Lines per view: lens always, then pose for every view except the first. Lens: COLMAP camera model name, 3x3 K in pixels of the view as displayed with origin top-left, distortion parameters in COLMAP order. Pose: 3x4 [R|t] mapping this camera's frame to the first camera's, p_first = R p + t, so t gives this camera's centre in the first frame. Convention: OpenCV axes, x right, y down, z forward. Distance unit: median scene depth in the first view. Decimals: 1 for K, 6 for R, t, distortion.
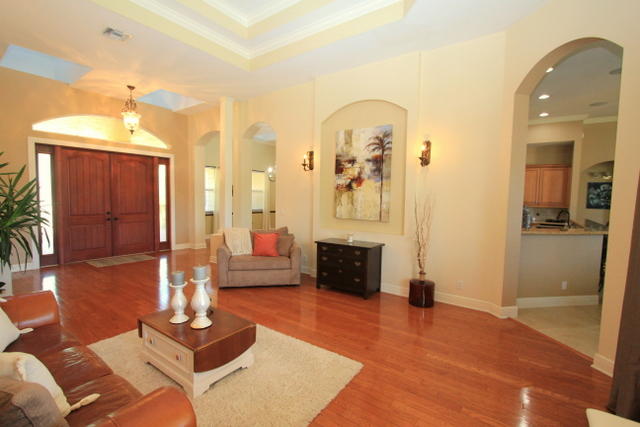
lens RADIAL K [[294.7, 0, 317.6], [0, 294.7, 216.4], [0, 0, 1]] dist [-0.019020, 0.000132]
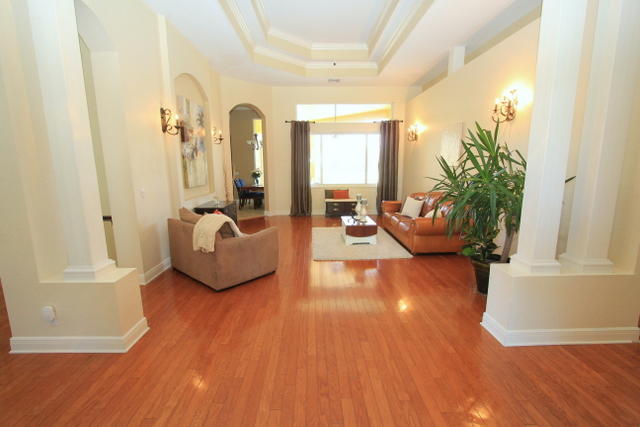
lens RADIAL K [[294.7, 0, 319.8], [0, 294.7, 213.2], [0, 0, 1]] dist [-0.019020, 0.000132]
pose [[-0.597820, -0.153657, 0.786766, -1.067416], [0.043929, 0.973703, 0.223546, -0.121681], [-0.800425, 0.168202, -0.575350, 1.333391]]
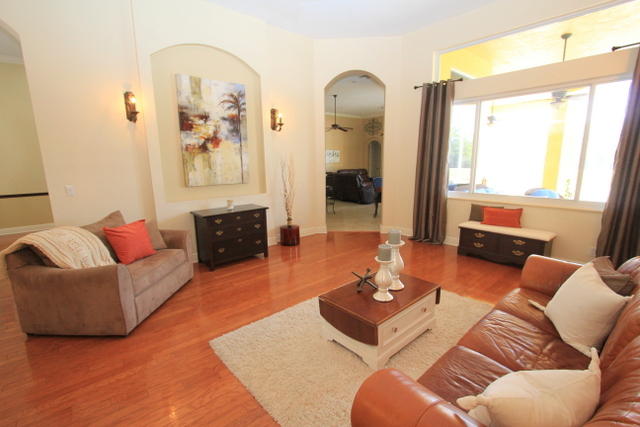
lens RADIAL K [[294.7, 0, 315.6], [0, 294.7, 217.4], [0, 0, 1]] dist [-0.019020, 0.000132]
pose [[0.235691, -0.213350, 0.948120, -0.698529], [0.080324, 0.976543, 0.199778, -0.049639], [-0.968503, 0.029071, 0.247299, 0.504225]]
